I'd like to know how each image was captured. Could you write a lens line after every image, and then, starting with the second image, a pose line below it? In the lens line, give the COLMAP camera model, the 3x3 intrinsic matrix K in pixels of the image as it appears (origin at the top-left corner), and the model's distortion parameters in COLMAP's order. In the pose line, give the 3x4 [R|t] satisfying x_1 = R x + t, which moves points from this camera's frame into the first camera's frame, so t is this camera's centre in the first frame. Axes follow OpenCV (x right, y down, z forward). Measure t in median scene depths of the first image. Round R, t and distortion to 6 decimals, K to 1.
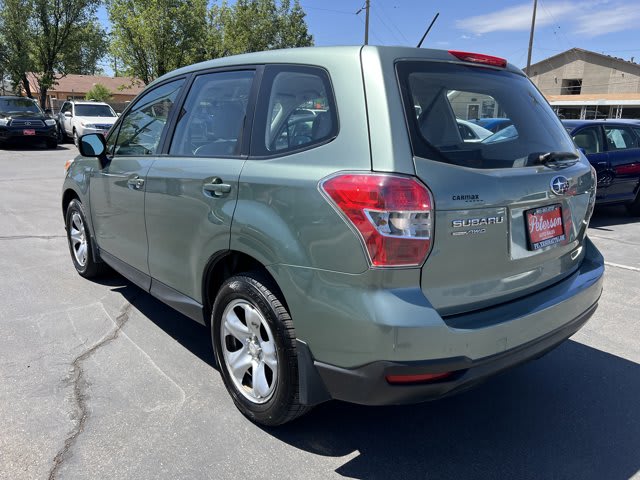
lens RADIAL K [[506.6, 0, 321.7], [0, 506.6, 240.2], [0, 0, 1]] dist [0.069146, -0.025820]
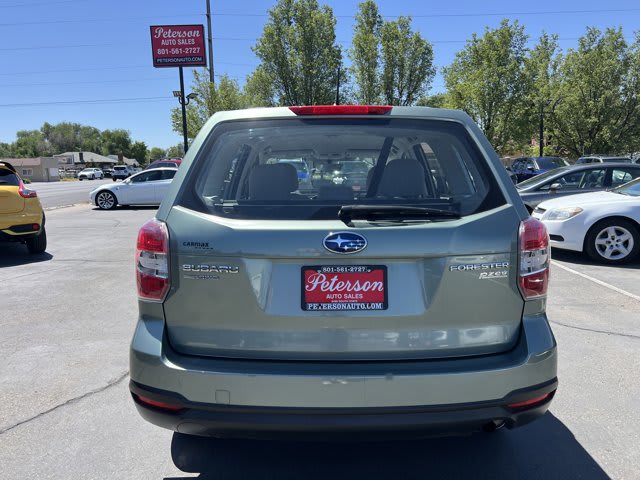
lens RADIAL K [[506.6, 0, 320.1], [0, 506.6, 242.0], [0, 0, 1]] dist [0.069146, -0.025820]
pose [[0.762147, 0.069345, -0.643680, 1.002692], [-0.131765, 0.990051, -0.049356, -0.059324], [0.633853, 0.122431, 0.763702, 0.286403]]
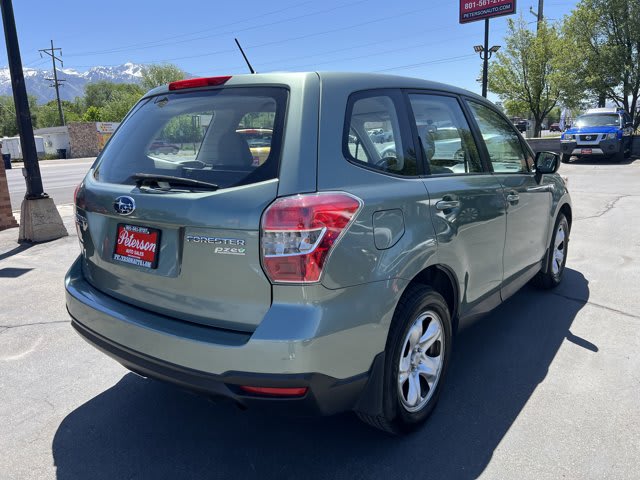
lens RADIAL K [[506.6, 0, 321.7], [0, 506.6, 238.4], [0, 0, 1]] dist [0.069146, -0.025820]
pose [[0.193656, 0.179743, -0.964463, 1.545638], [-0.204202, 0.968928, 0.139573, -0.268479], [0.959583, 0.169916, 0.224343, 1.156549]]
